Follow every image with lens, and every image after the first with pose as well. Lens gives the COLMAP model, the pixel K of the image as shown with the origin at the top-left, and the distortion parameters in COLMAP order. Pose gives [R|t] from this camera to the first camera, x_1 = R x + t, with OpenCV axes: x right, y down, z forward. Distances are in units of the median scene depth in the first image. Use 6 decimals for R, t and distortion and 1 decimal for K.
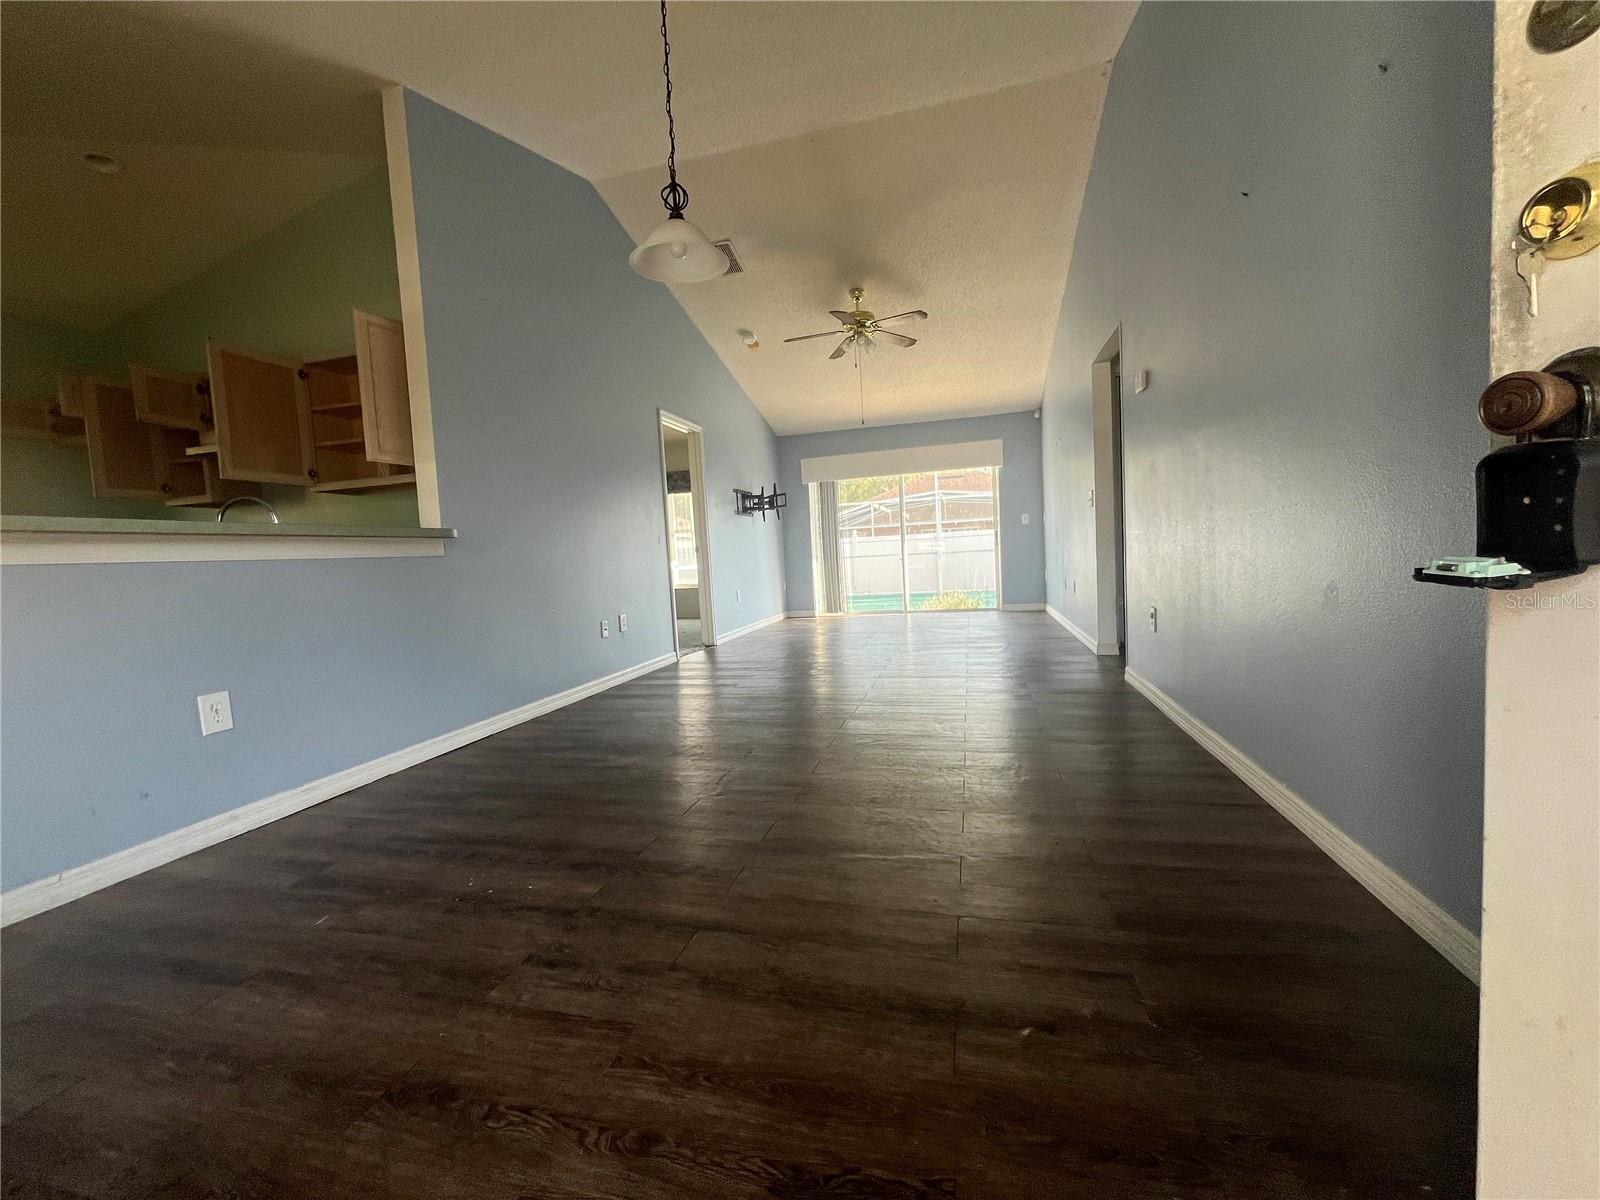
lens RADIAL K [[647.8, 0, 798.6], [0, 647.8, 598.3], [0, 0, 1]] dist [-0.003524, 0.000143]
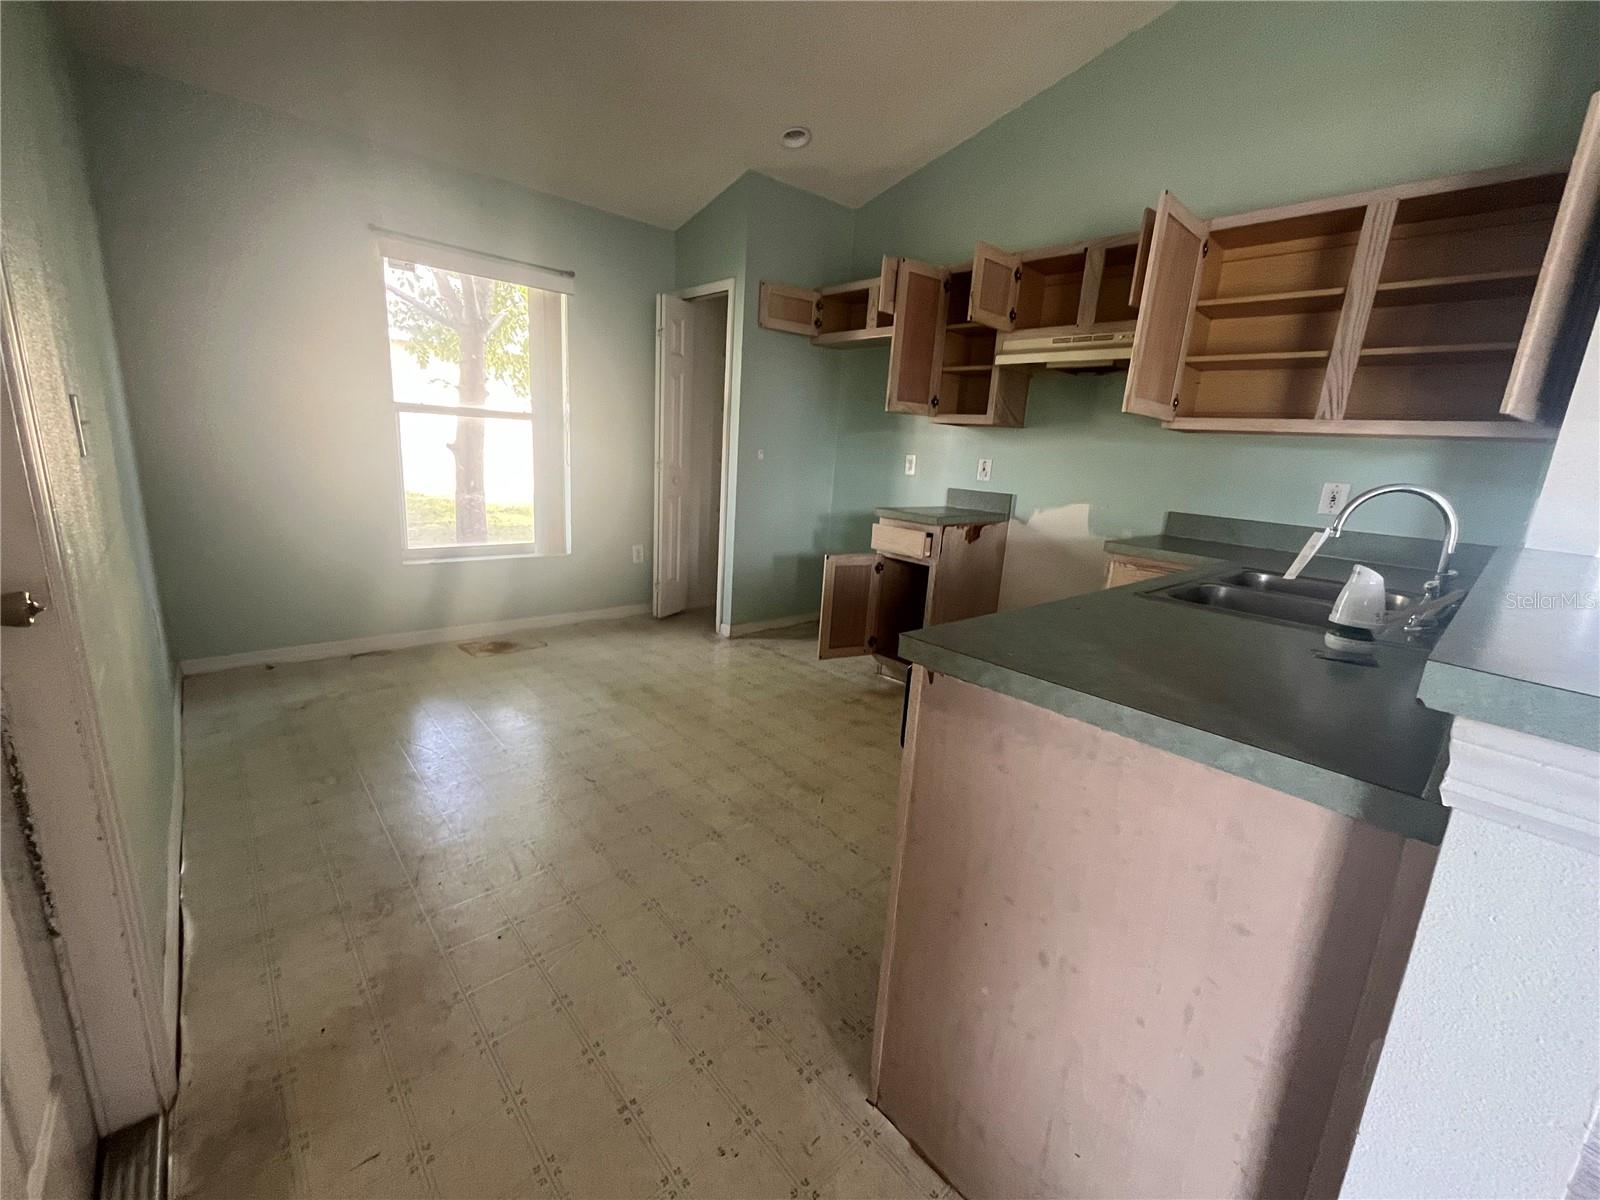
lens RADIAL K [[648.1, 0, 797.4], [0, 648.1, 597.6], [0, 0, 1]] dist [-0.001987, -0.000204]
pose [[0.833237, 0.230639, -0.502516, -0.841038], [-0.146774, 0.968504, 0.201142, -0.085729], [0.533080, -0.093843, 0.840845, 0.217226]]
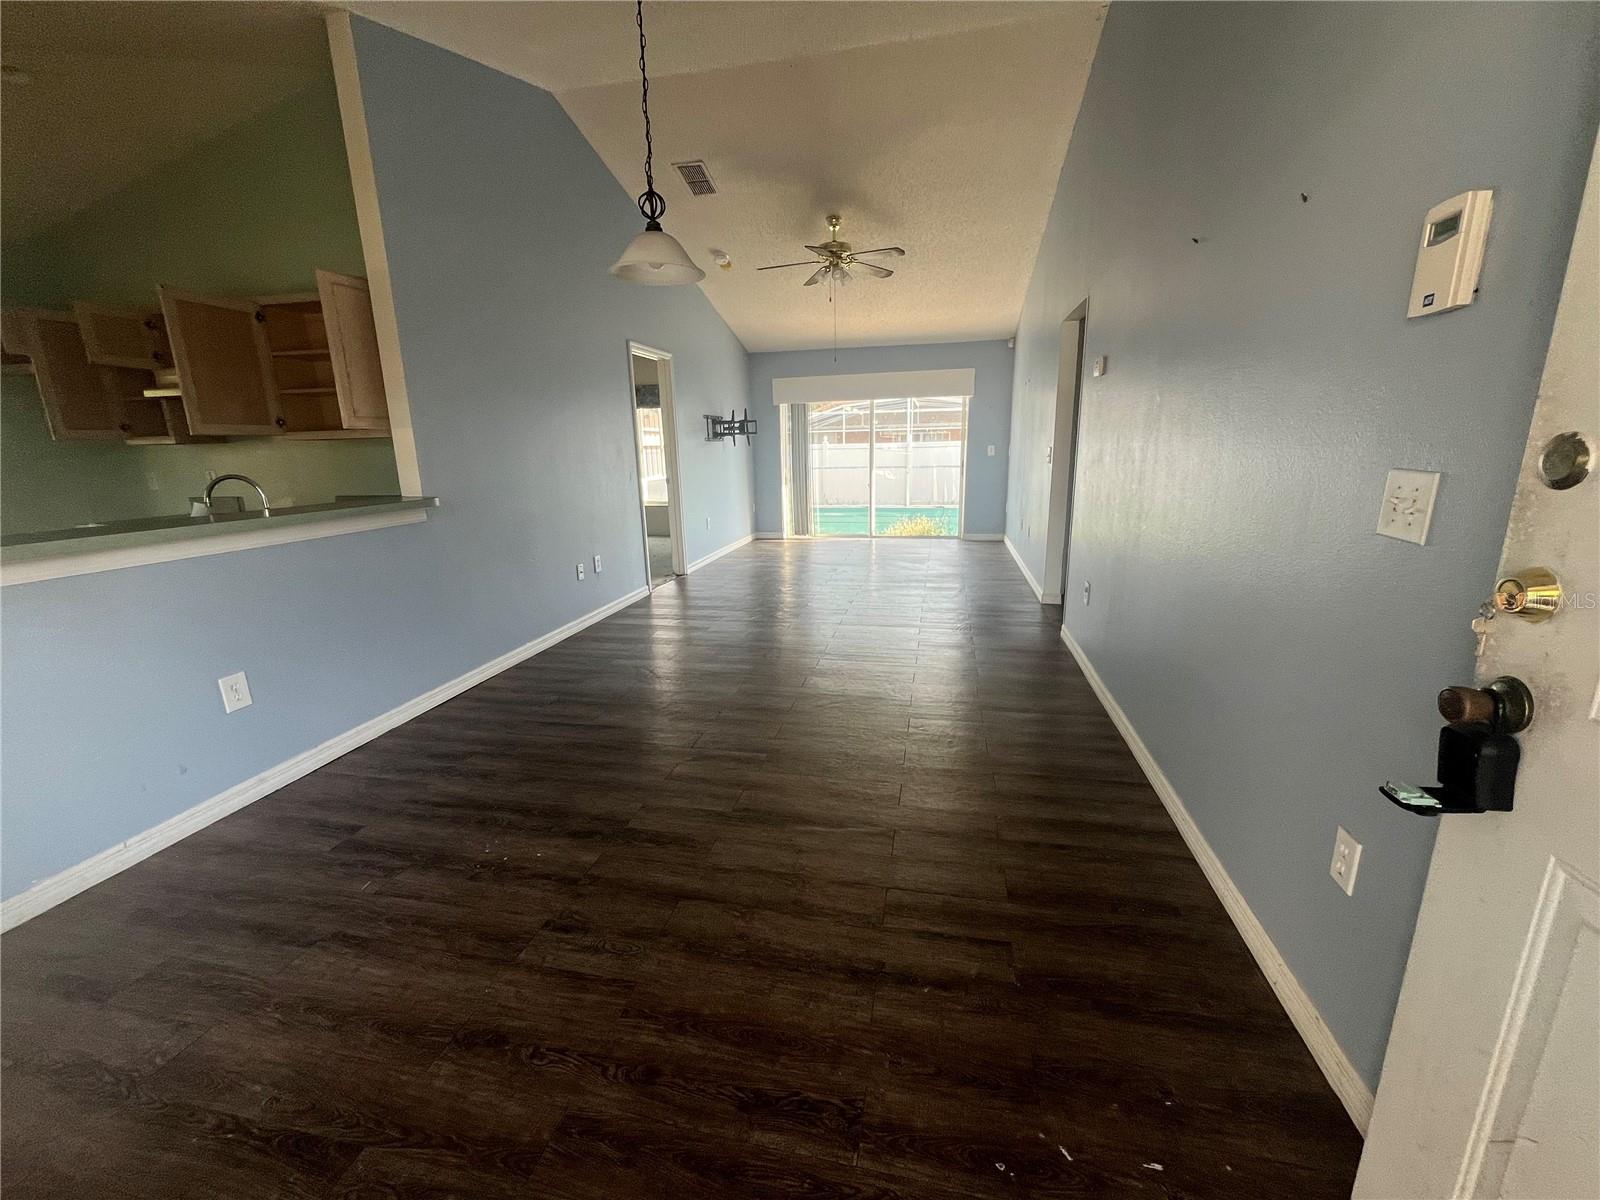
lens RADIAL K [[648.1, 0, 797.4], [0, 648.1, 597.6], [0, 0, 1]] dist [-0.001987, -0.000204]
pose [[0.998557, 0.020251, 0.049747, -0.002027], [-0.028096, 0.986315, 0.162463, -0.133895], [-0.045777, -0.163626, 0.985460, -0.075451]]
